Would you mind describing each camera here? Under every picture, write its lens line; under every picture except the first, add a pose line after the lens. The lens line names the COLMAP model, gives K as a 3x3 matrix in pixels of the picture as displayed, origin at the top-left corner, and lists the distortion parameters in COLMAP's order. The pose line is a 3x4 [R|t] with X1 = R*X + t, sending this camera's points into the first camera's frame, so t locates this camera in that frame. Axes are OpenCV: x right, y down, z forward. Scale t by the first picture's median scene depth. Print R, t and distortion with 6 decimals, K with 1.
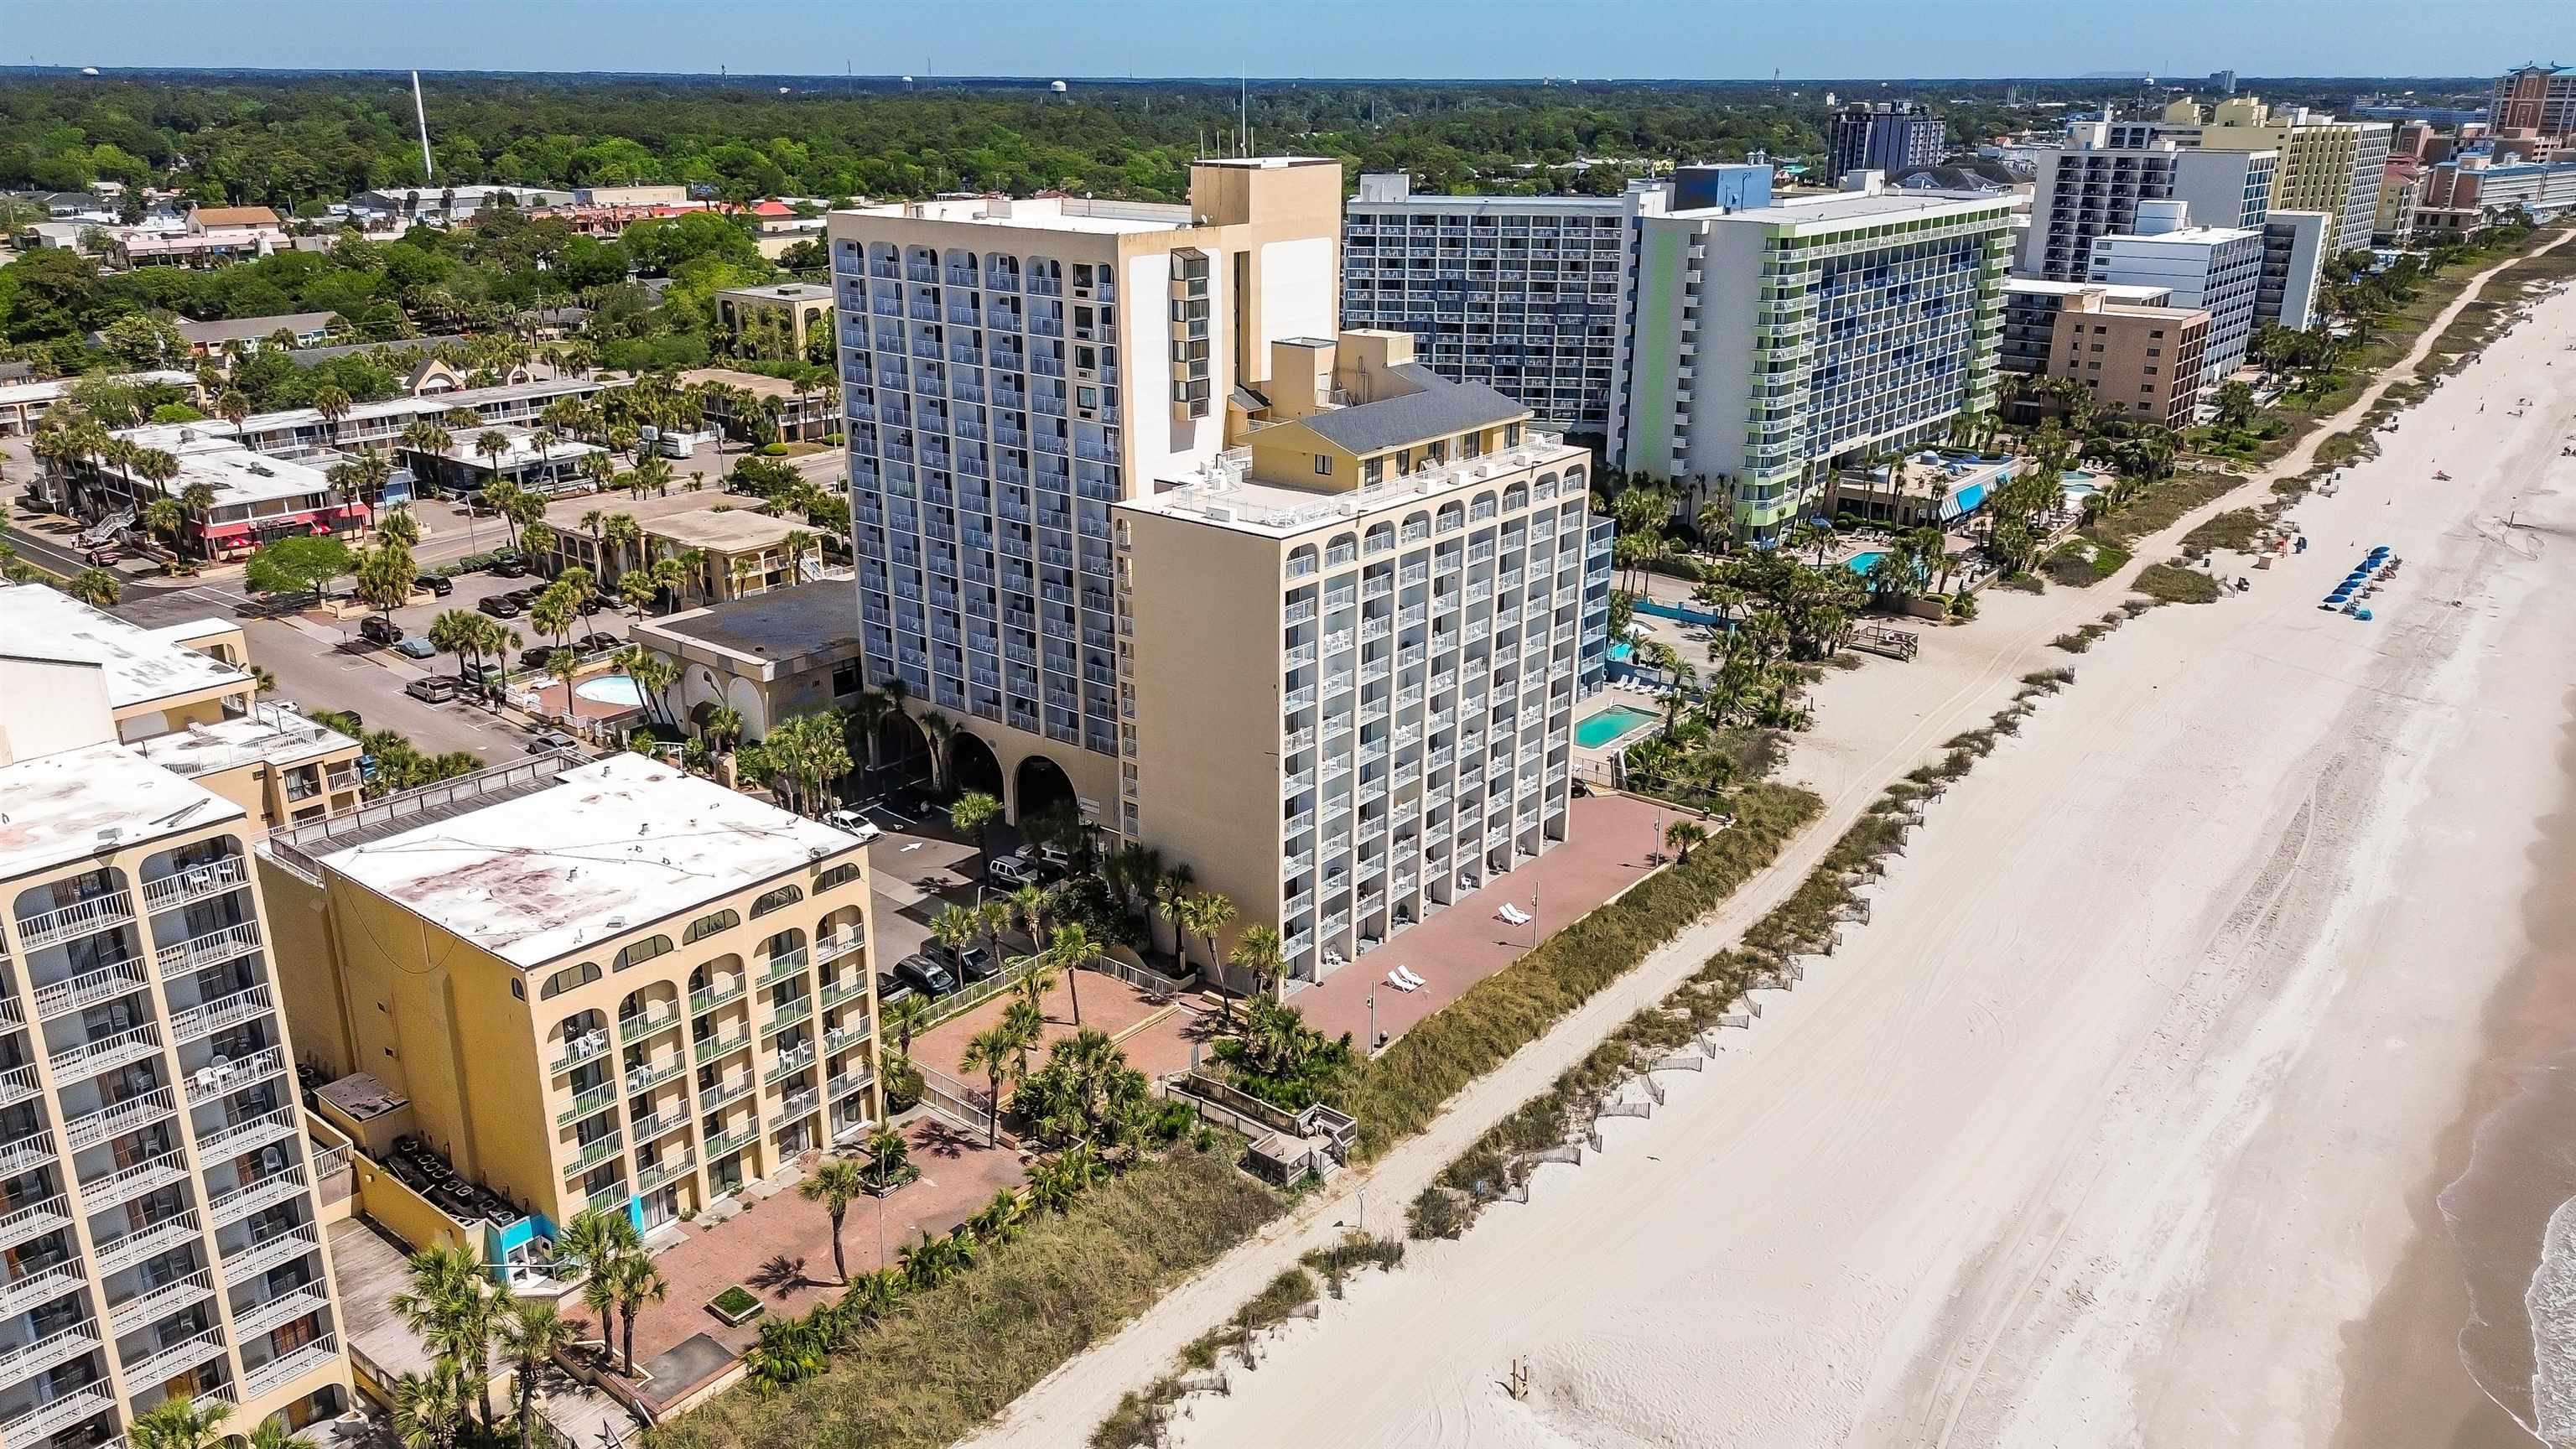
lens RADIAL K [[1849.2, 0, 1288.0], [0, 1849.2, 724.5], [0, 0, 1]] dist [0.064315, -0.052247]
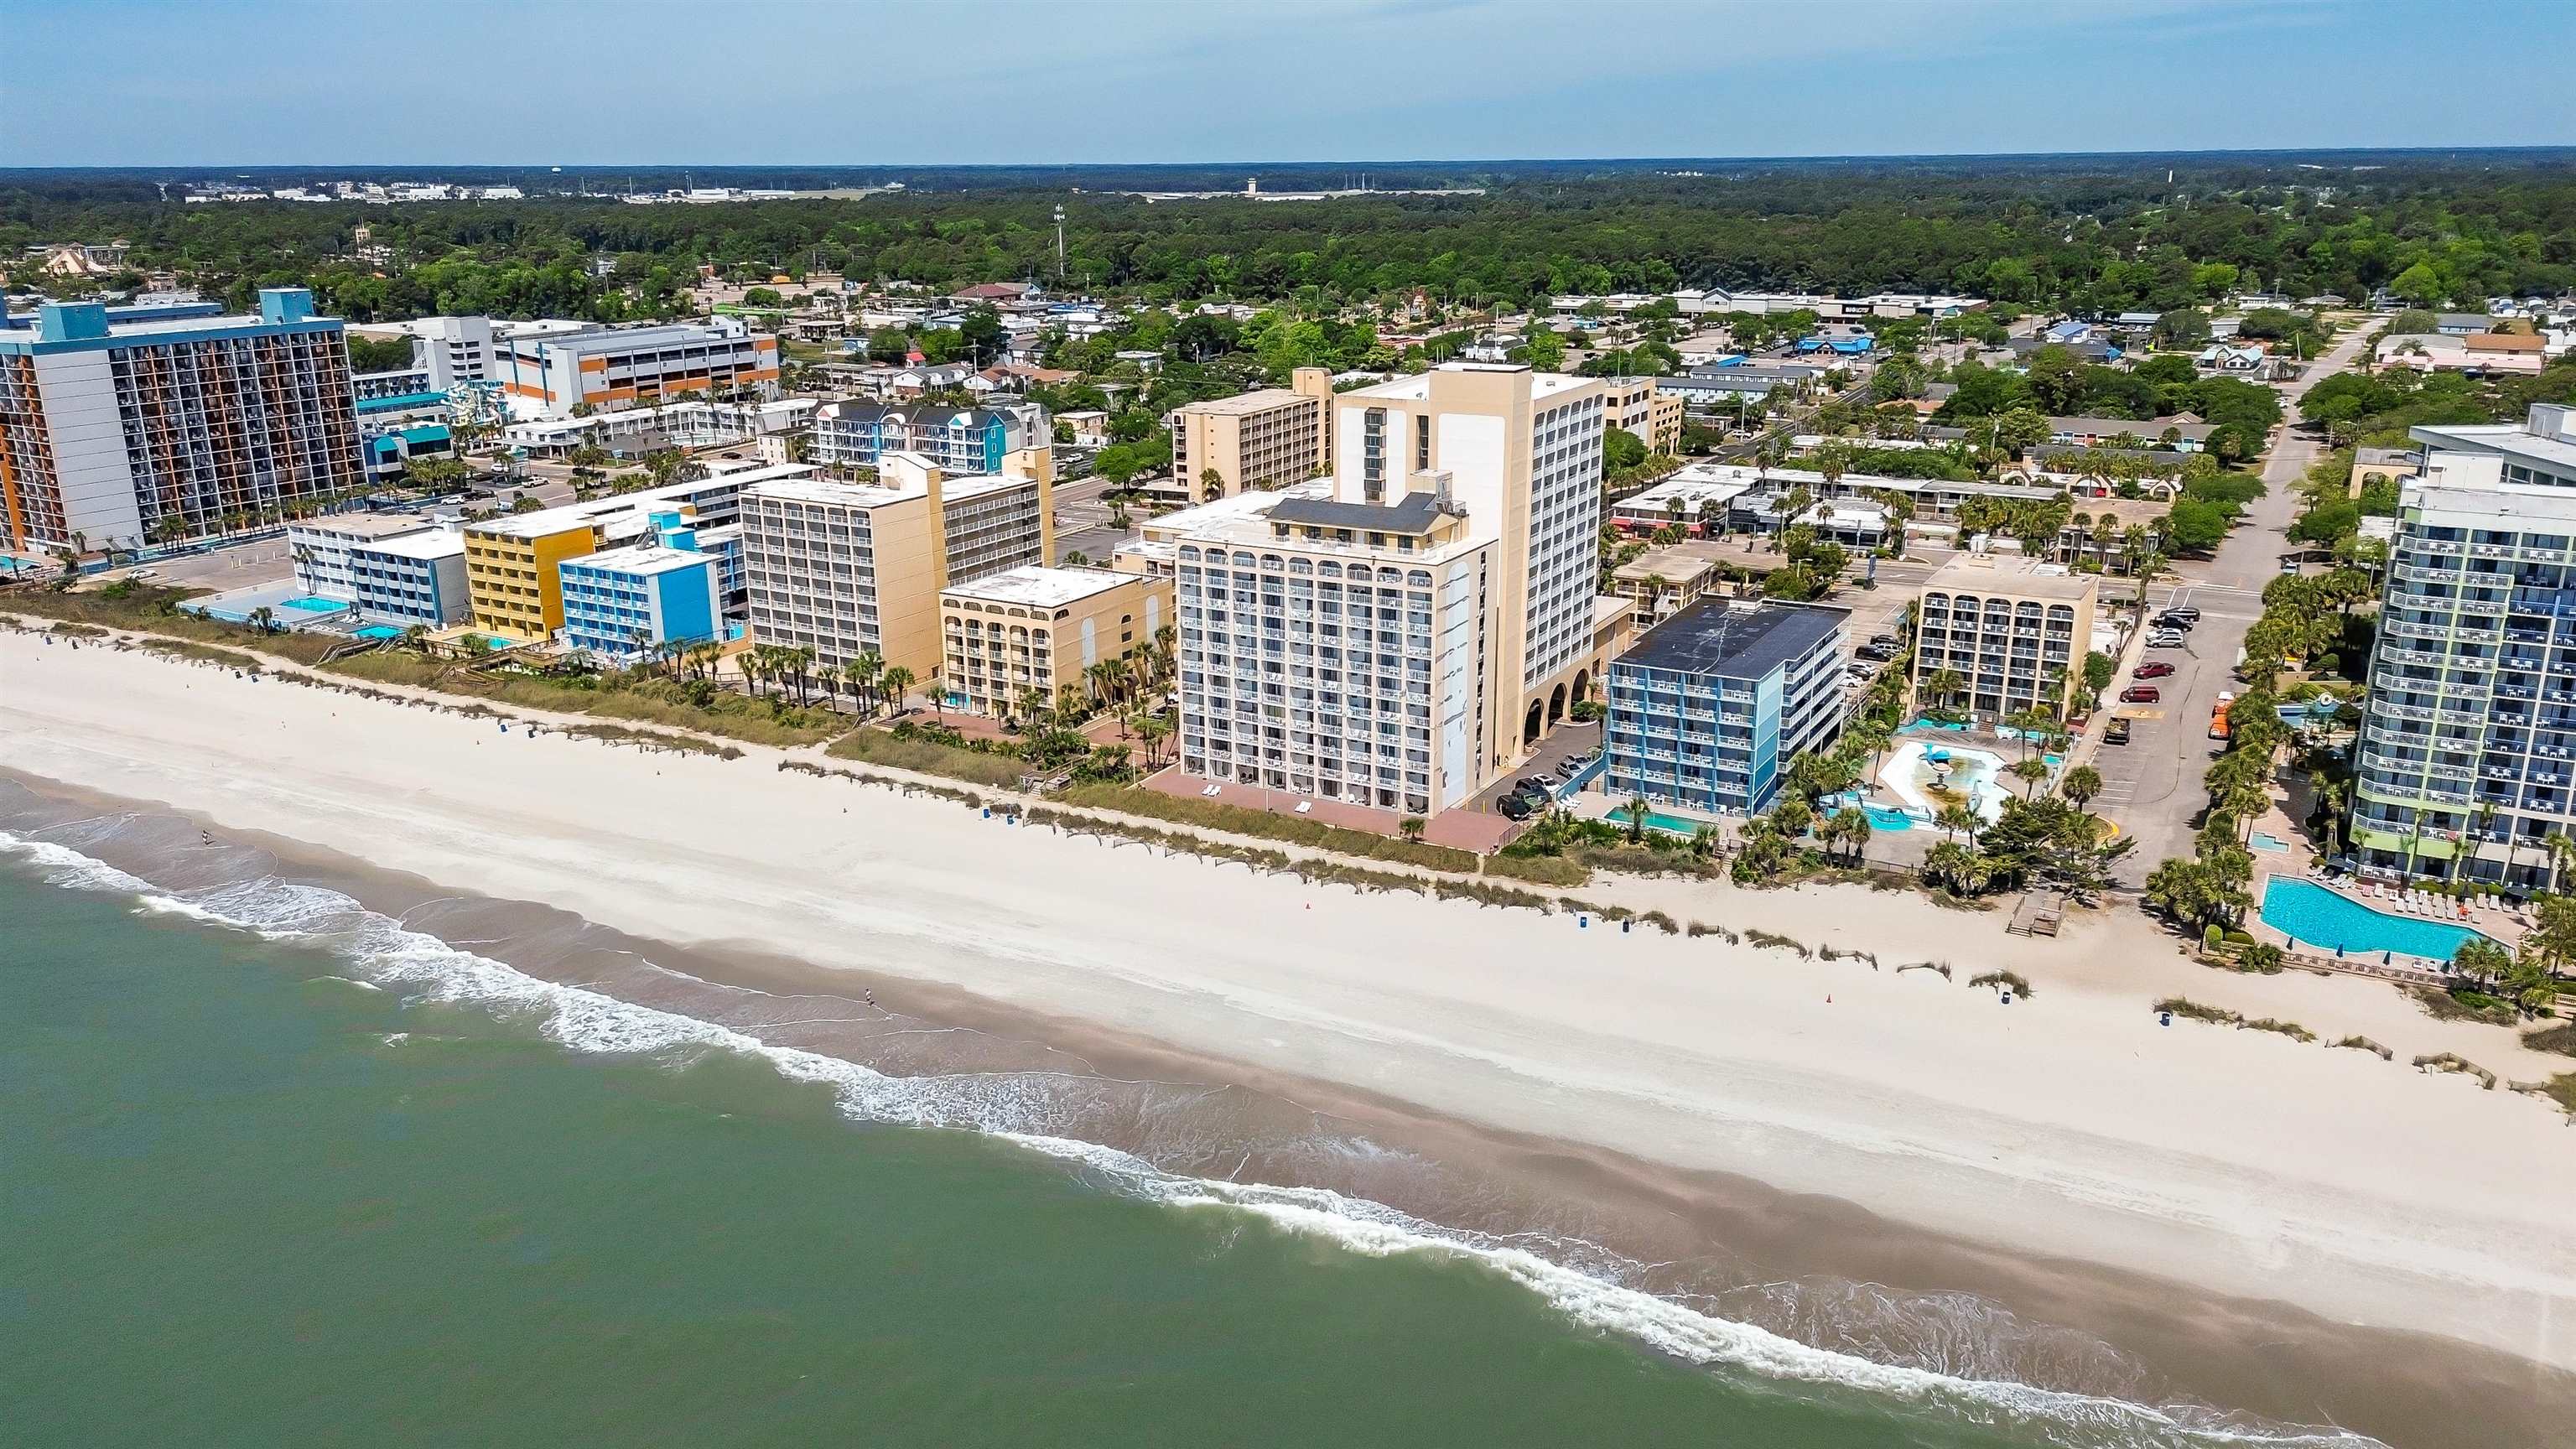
lens RADIAL K [[1857.7, 0, 1276.6], [0, 1857.7, 731.0], [0, 0, 1]] dist [0.132007, -0.227476]
pose [[0.157783, 0.282703, -0.946141, 1.478985], [-0.314335, 0.922682, 0.223273, -0.289614], [0.936108, 0.262177, 0.234447, 0.483024]]
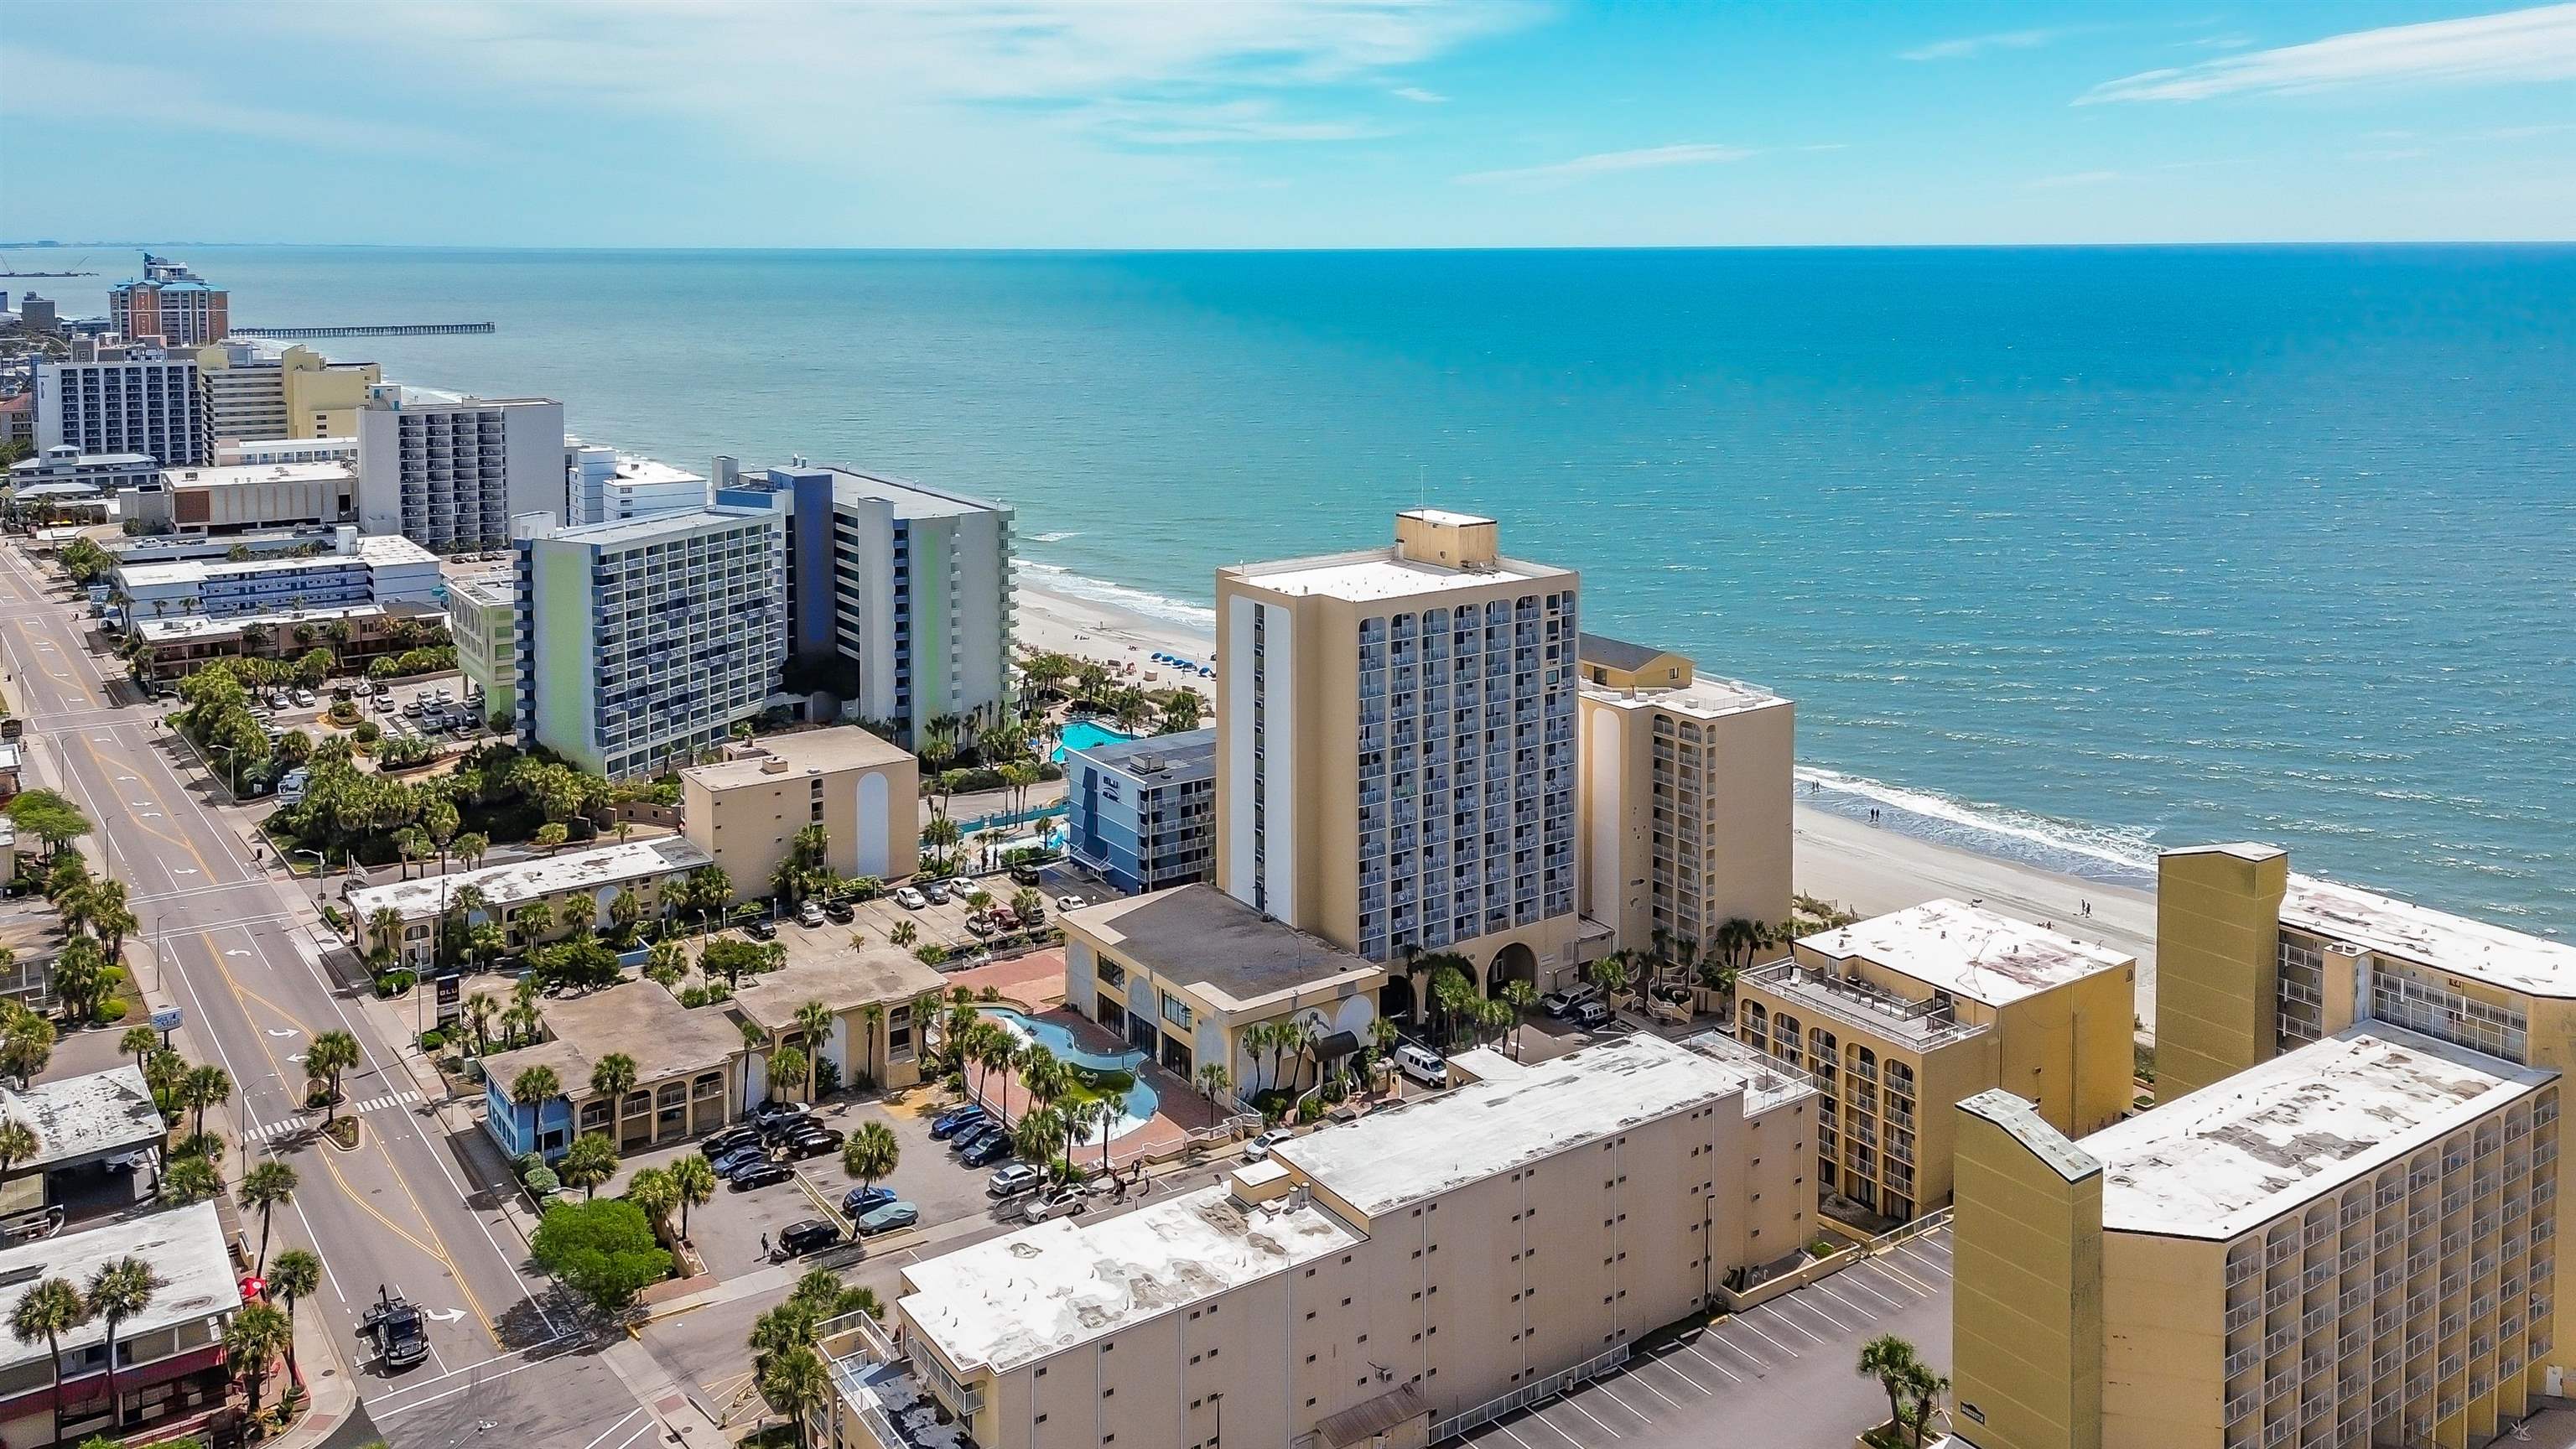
lens RADIAL K [[1849.2, 0, 1288.0], [0, 1849.2, 724.5], [0, 0, 1]] dist [0.064315, -0.052247]
pose [[0.284890, -0.239274, 0.928217, -1.334819], [0.315950, 0.937671, 0.144739, -0.363542], [-0.904994, 0.252036, 0.342731, 0.592692]]
